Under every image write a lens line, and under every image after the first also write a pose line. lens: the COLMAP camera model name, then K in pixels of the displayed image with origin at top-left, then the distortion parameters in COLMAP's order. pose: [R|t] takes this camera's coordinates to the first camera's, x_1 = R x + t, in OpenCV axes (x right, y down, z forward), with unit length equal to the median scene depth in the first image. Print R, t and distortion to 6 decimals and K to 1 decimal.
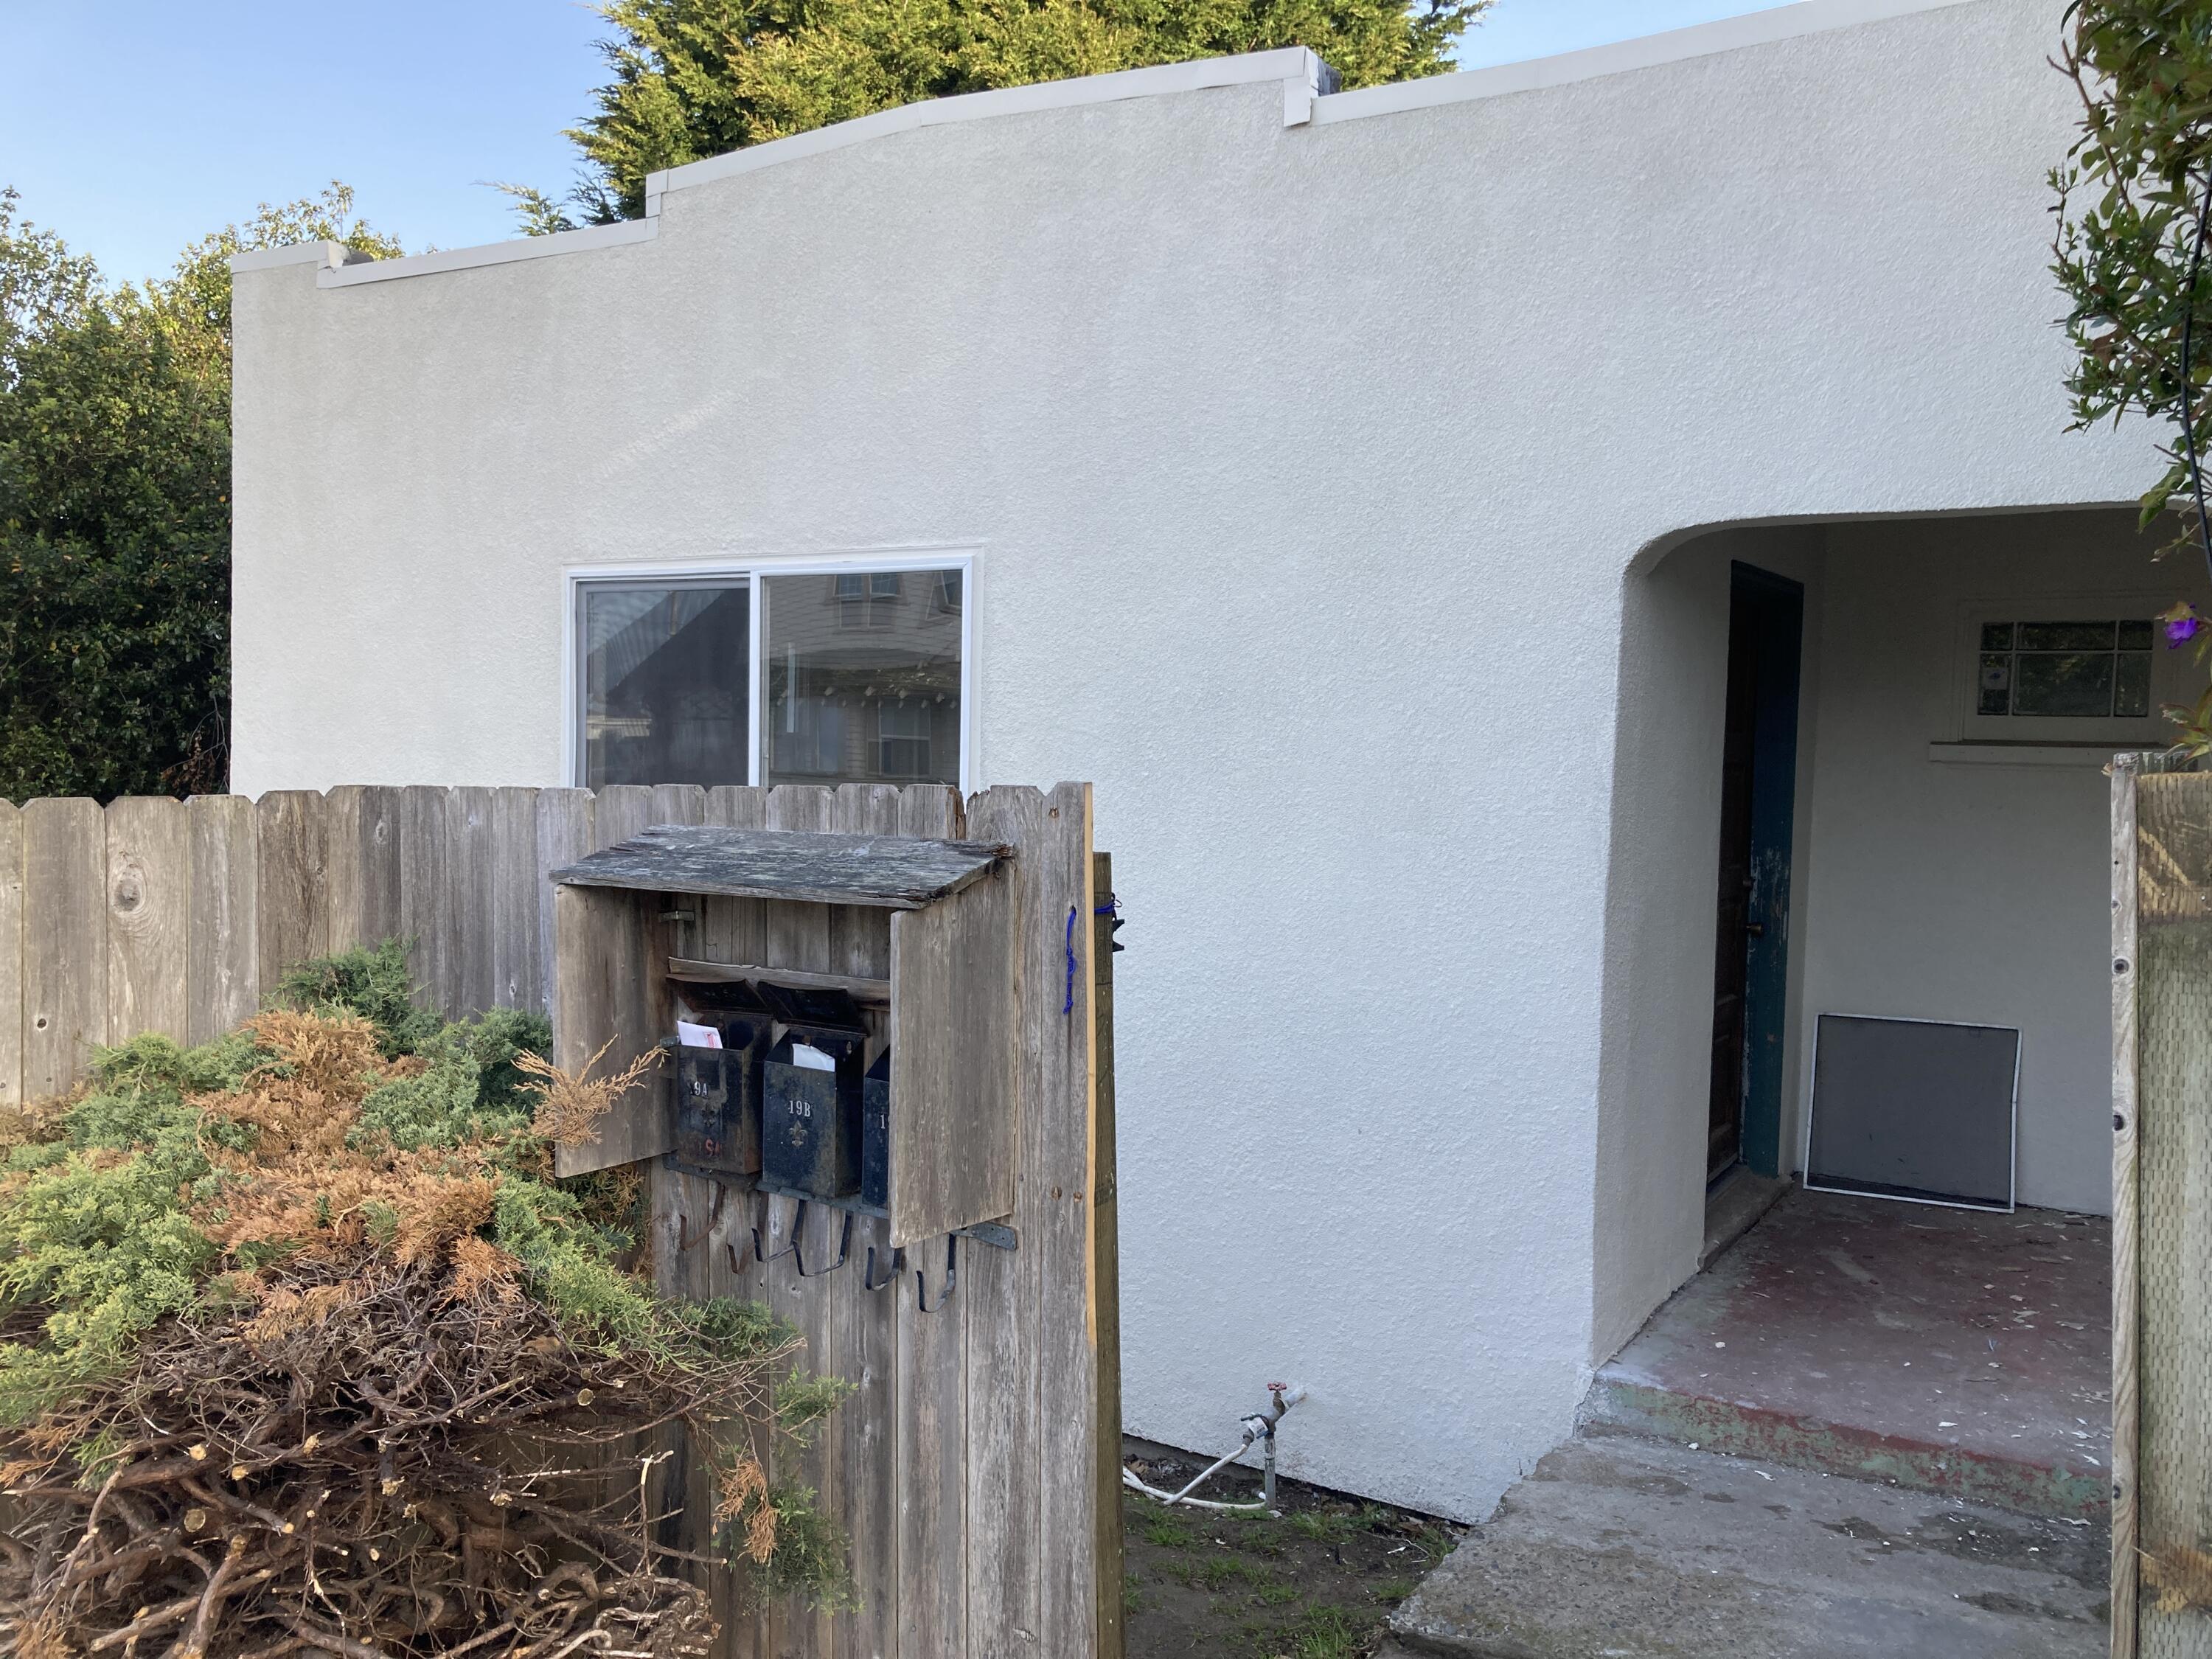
lens RADIAL K [[1799.7, 0, 1103.4], [0, 1799.7, 851.4], [0, 0, 1]] dist [0.016635, -0.008138]
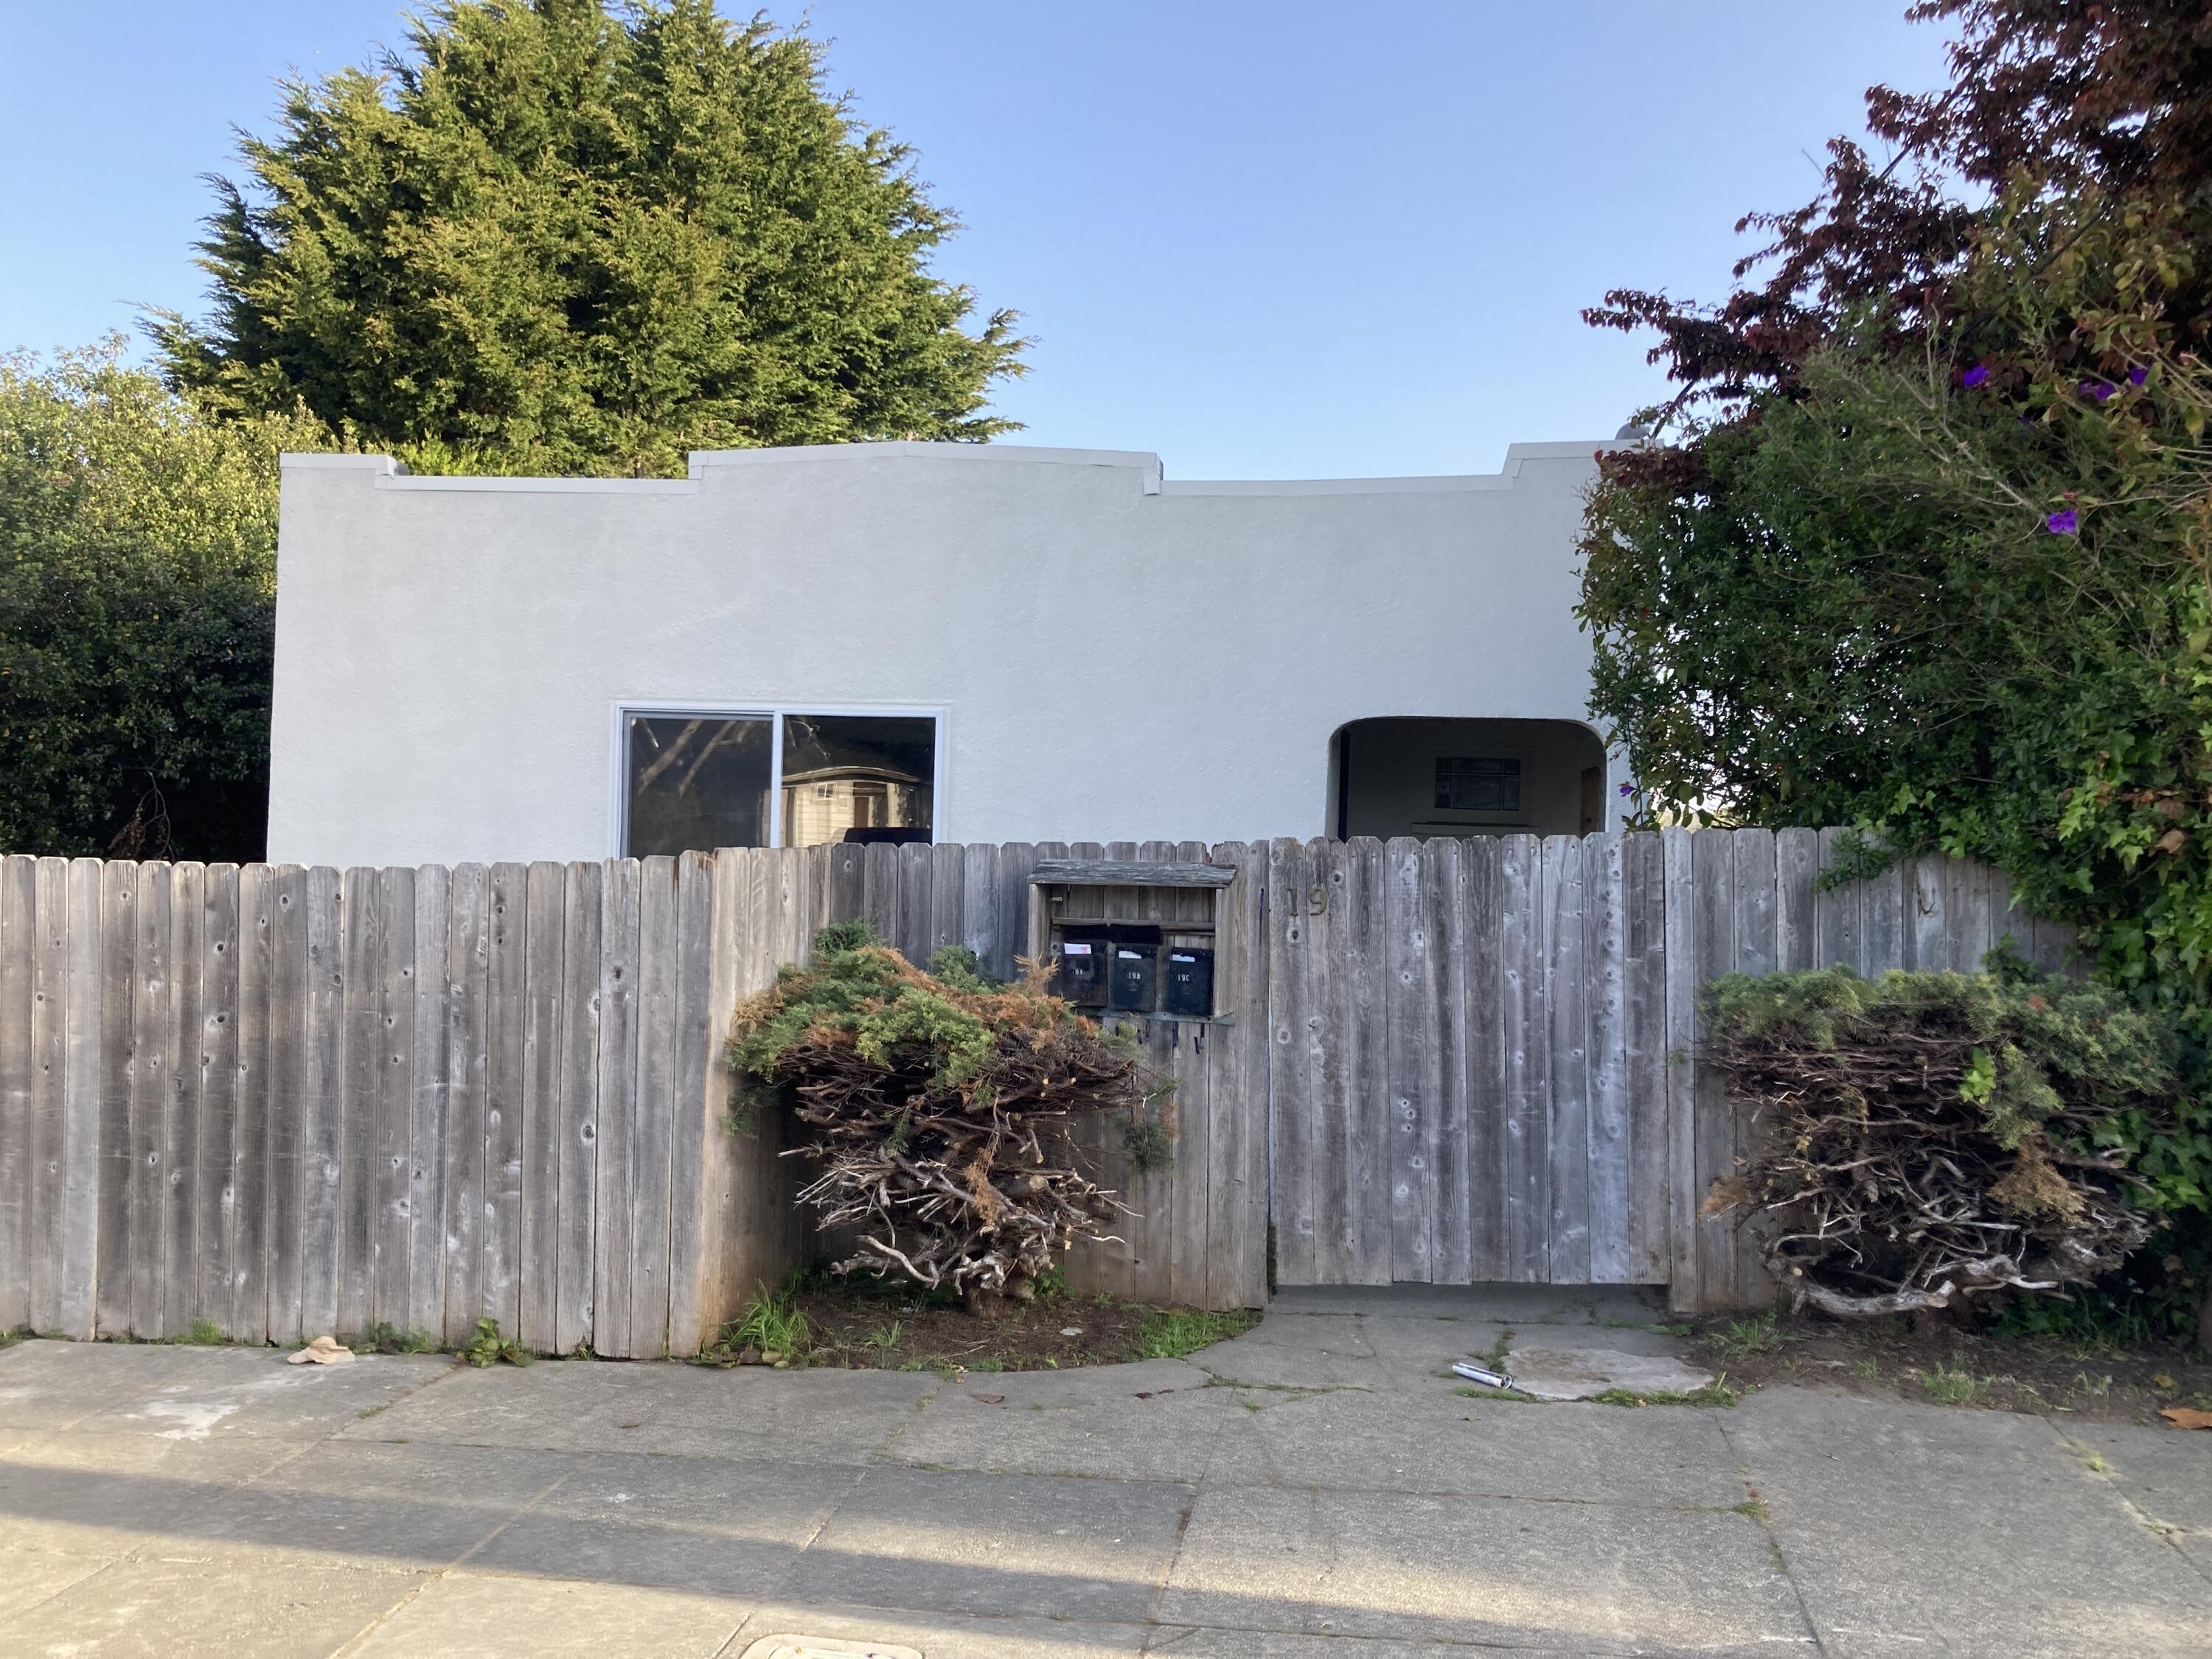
lens RADIAL K [[1799.7, 0, 1109.4], [0, 1799.7, 833.0], [0, 0, 1]] dist [0.016635, -0.008138]
pose [[0.927737, 0.003744, 0.373216, -0.355295], [0.015190, 0.998742, -0.047778, 0.021737], [-0.372925, 0.049995, 0.926514, -0.394338]]
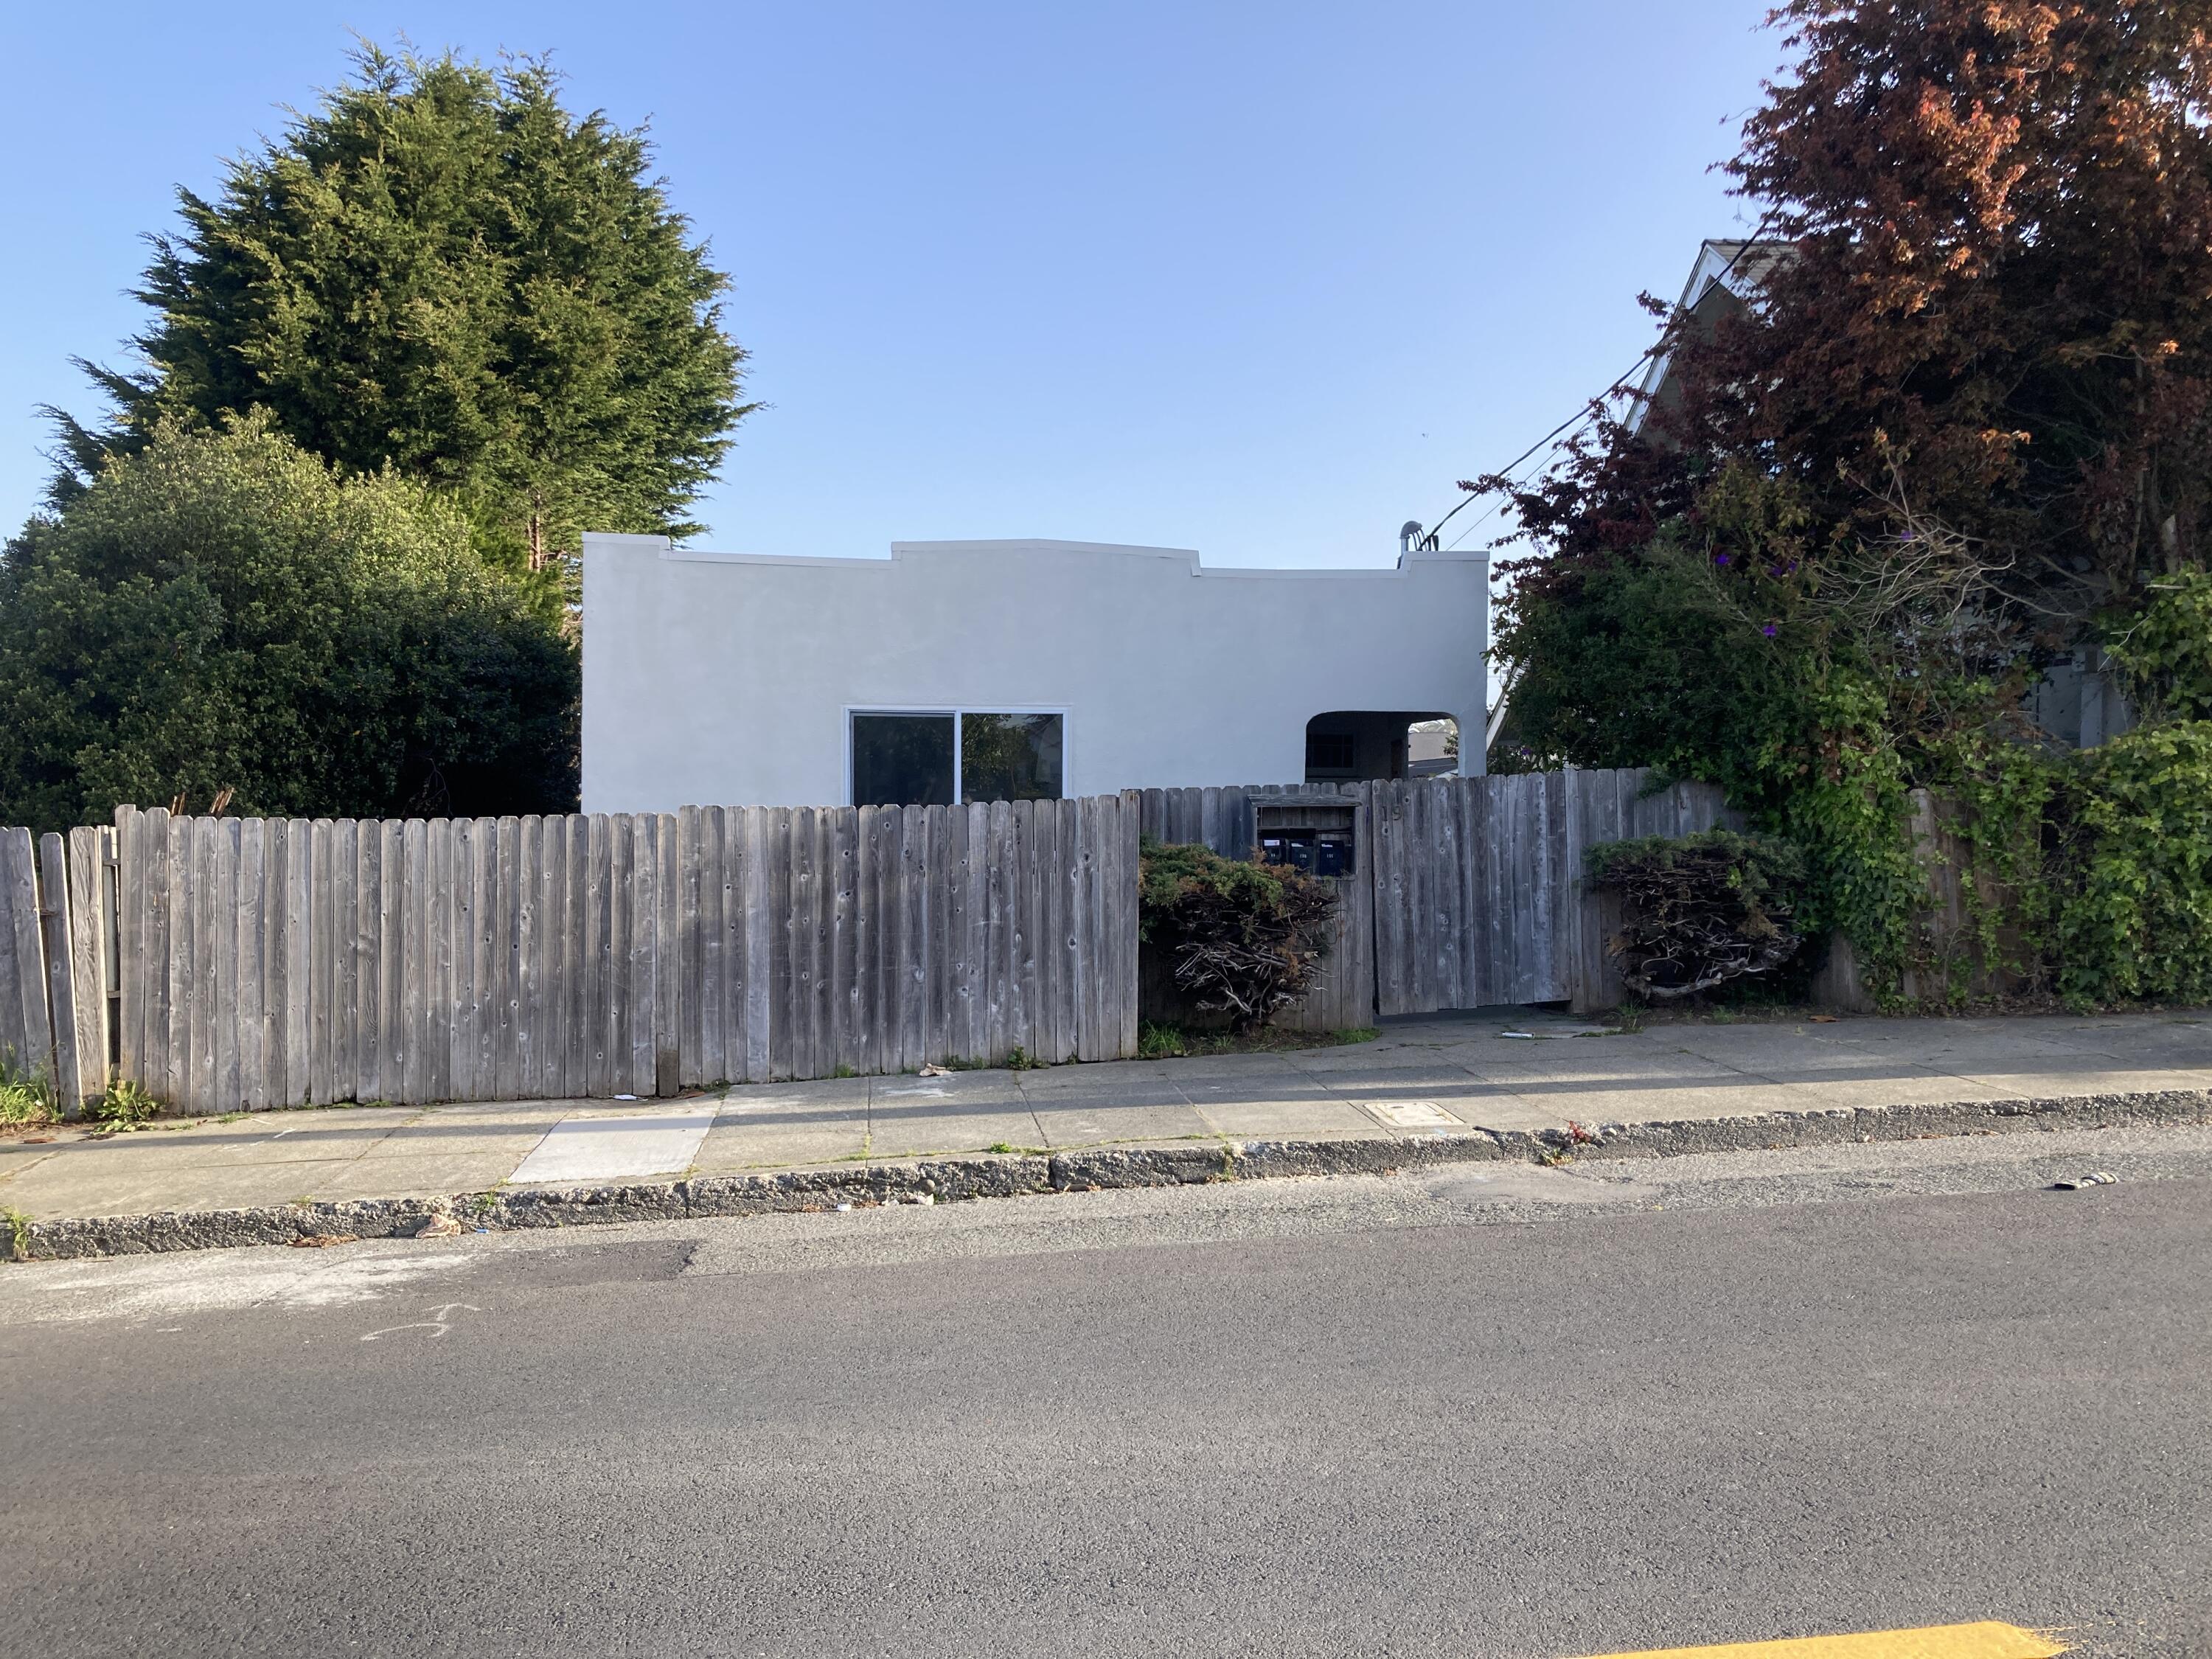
lens RADIAL K [[1799.7, 0, 1105.7], [0, 1799.7, 814.4], [0, 0, 1]] dist [0.016635, -0.008138]
pose [[0.781741, -0.020843, 0.623255, -1.079240], [0.053120, 0.998034, -0.033251, 0.053000], [-0.621337, 0.059101, 0.781311, -0.707599]]
